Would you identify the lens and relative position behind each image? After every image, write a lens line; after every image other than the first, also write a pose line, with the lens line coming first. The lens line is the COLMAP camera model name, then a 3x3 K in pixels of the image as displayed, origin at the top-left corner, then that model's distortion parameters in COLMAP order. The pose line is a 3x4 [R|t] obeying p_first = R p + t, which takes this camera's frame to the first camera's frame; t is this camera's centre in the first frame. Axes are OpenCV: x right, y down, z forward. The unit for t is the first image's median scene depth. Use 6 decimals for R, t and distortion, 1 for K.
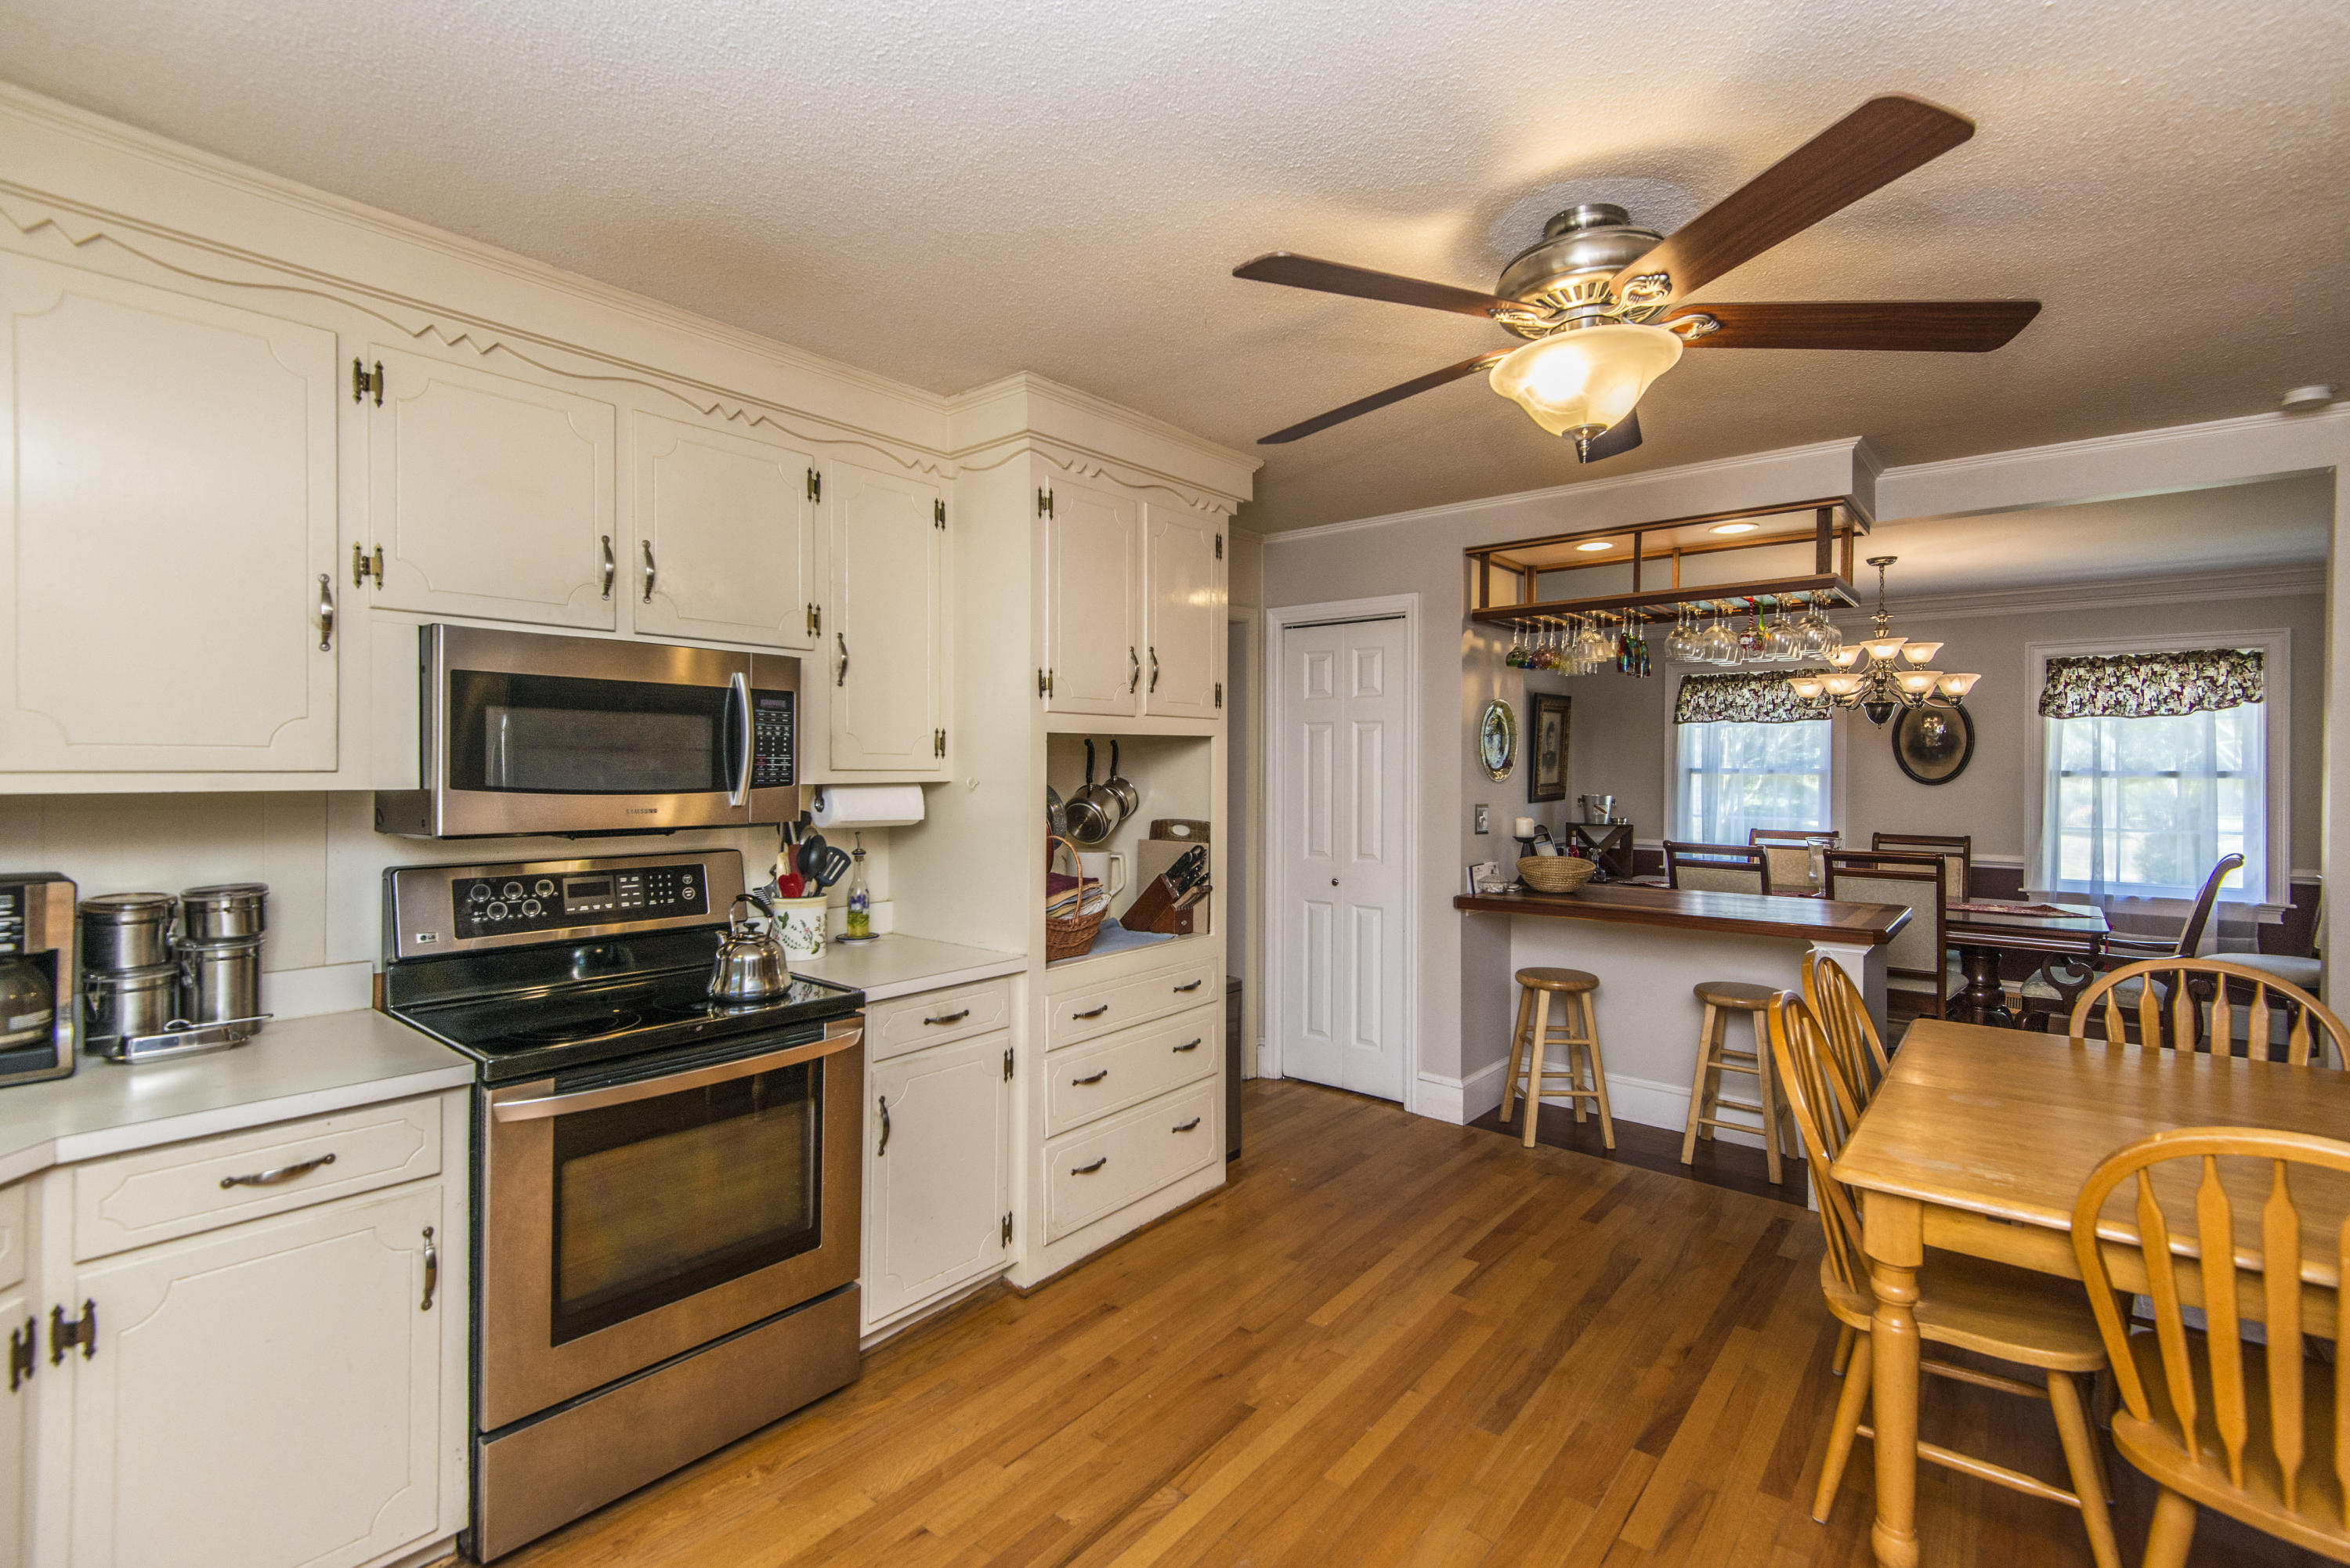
lens RADIAL K [[1066.3, 0, 1177.6], [0, 1066.3, 770.0], [0, 0, 1]] dist [0.006694, -0.003467]
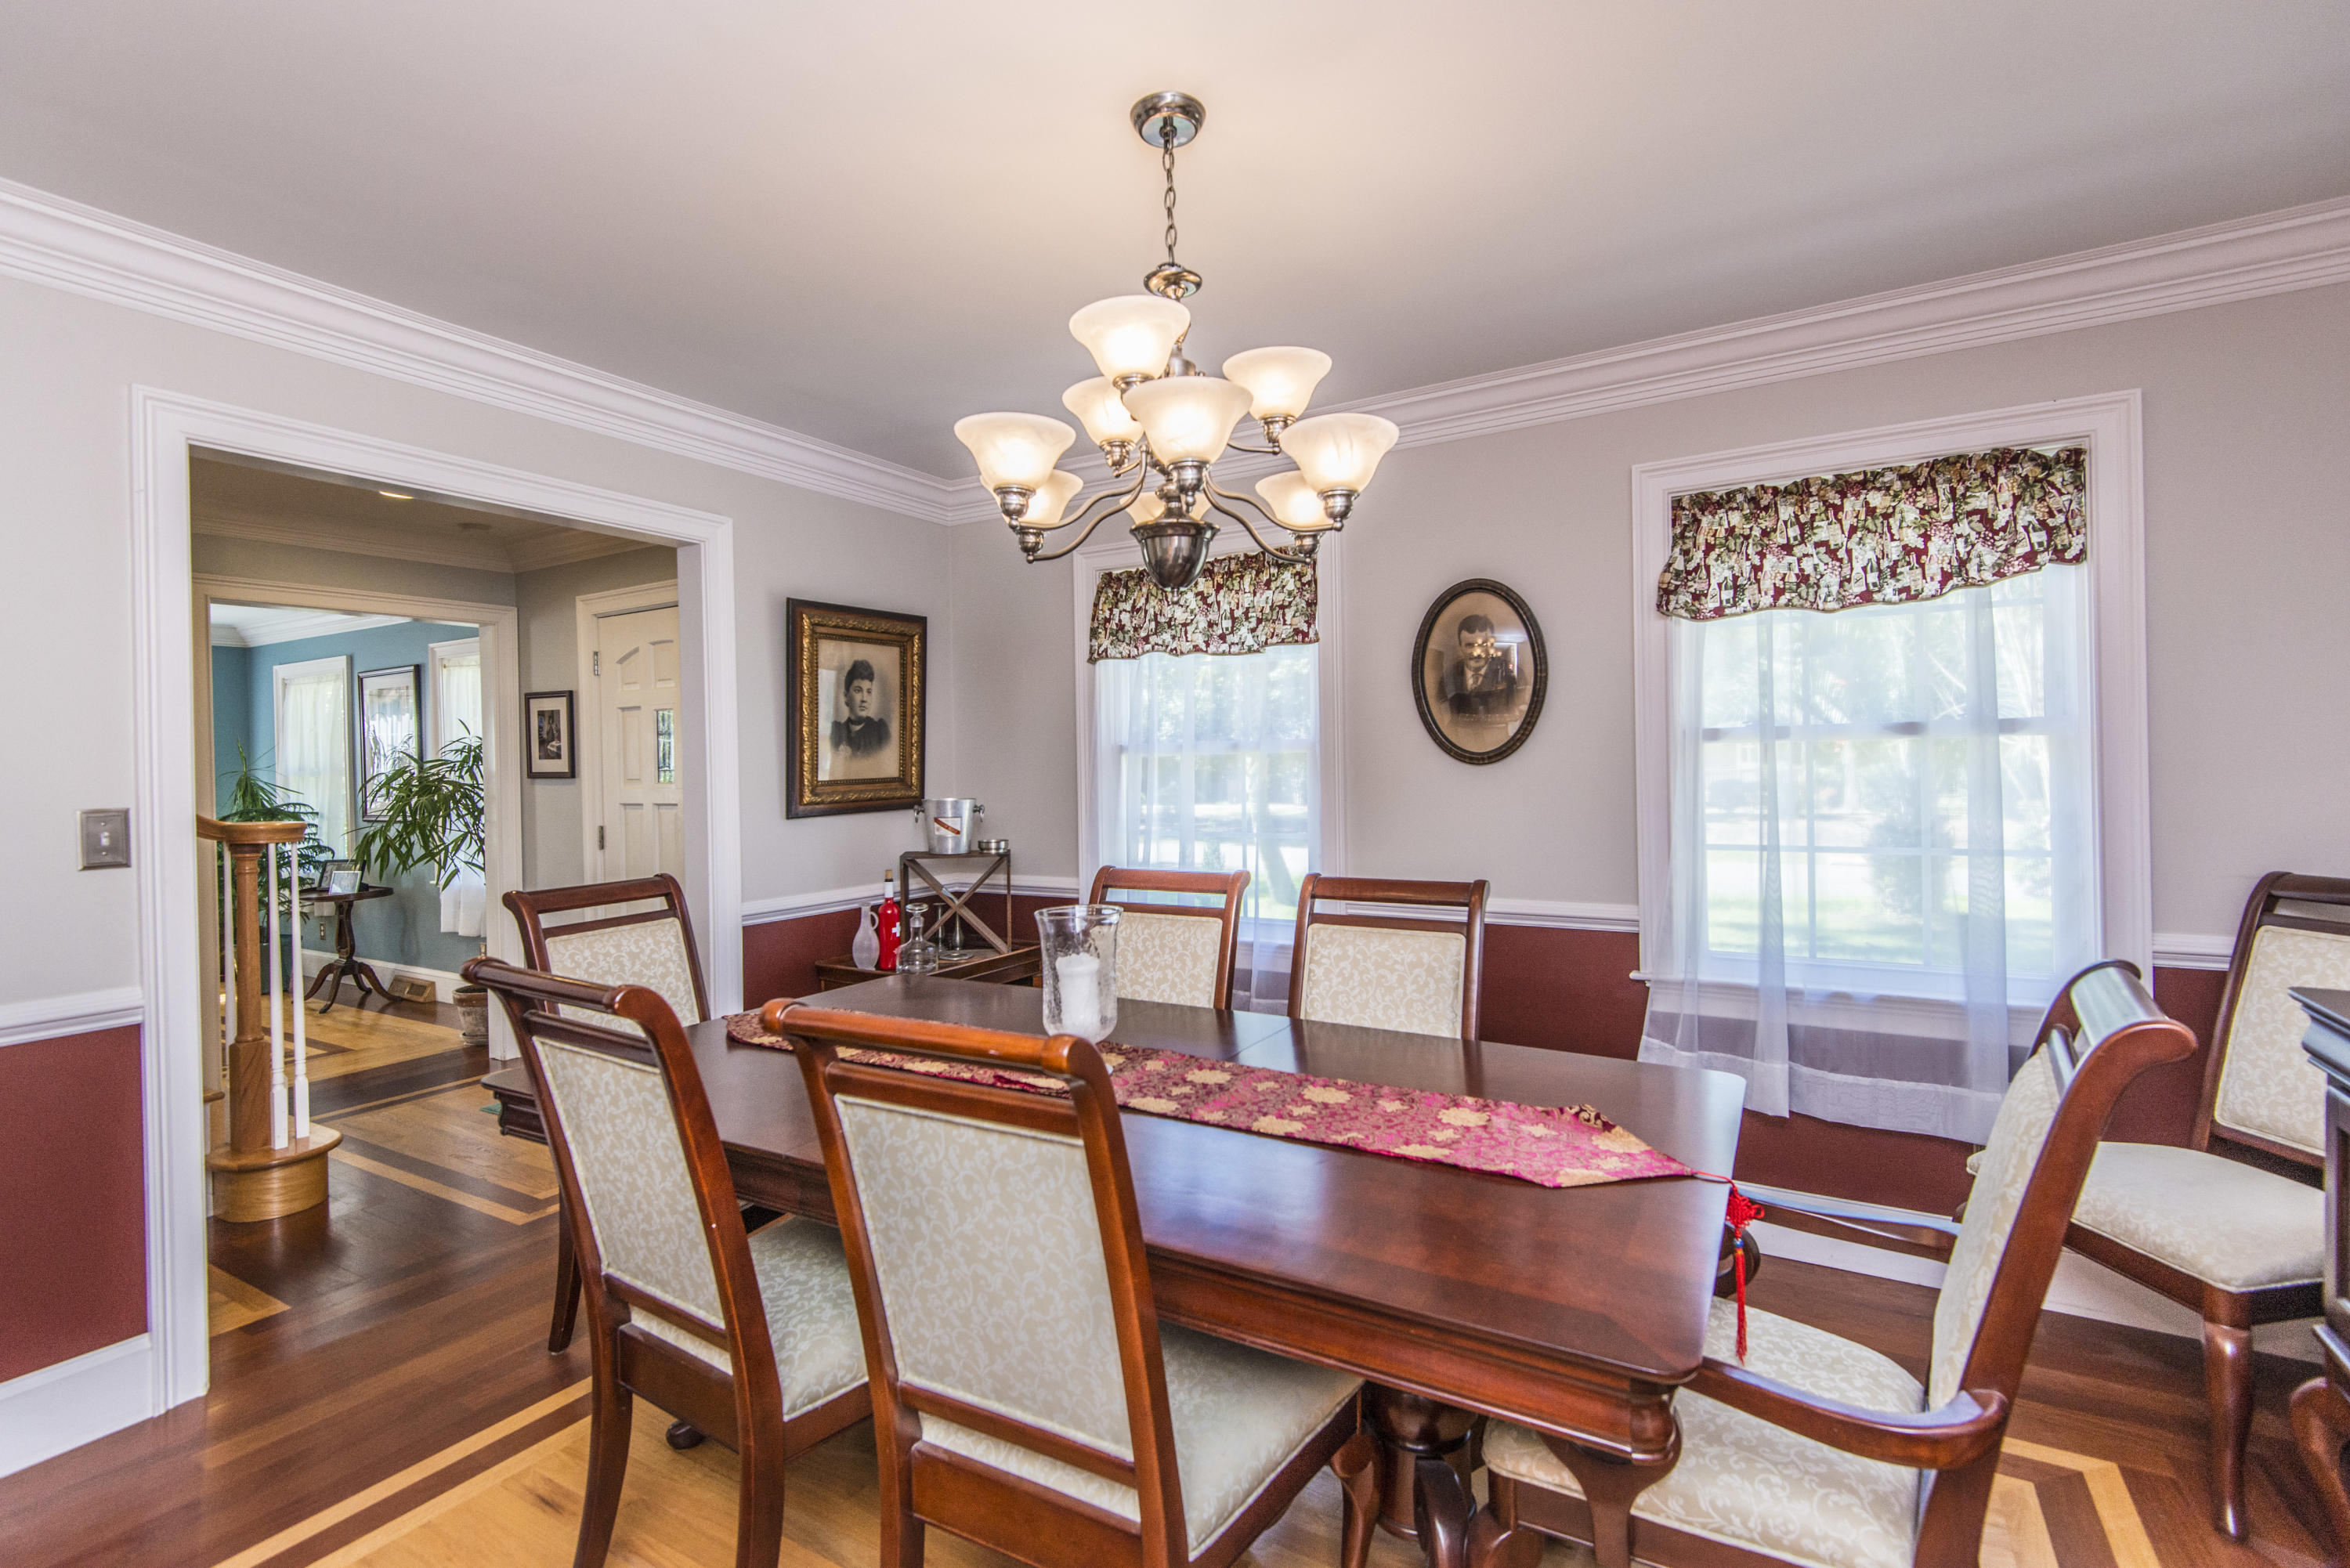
lens RADIAL K [[1066.3, 0, 1161.4], [0, 1066.3, 773.1], [0, 0, 1]] dist [0.006694, -0.003467]
pose [[0.989345, -0.025618, 0.143316, 0.530054], [0.024885, 0.999666, 0.006905, 0.011833], [-0.143445, -0.003265, 0.989653, 0.574976]]
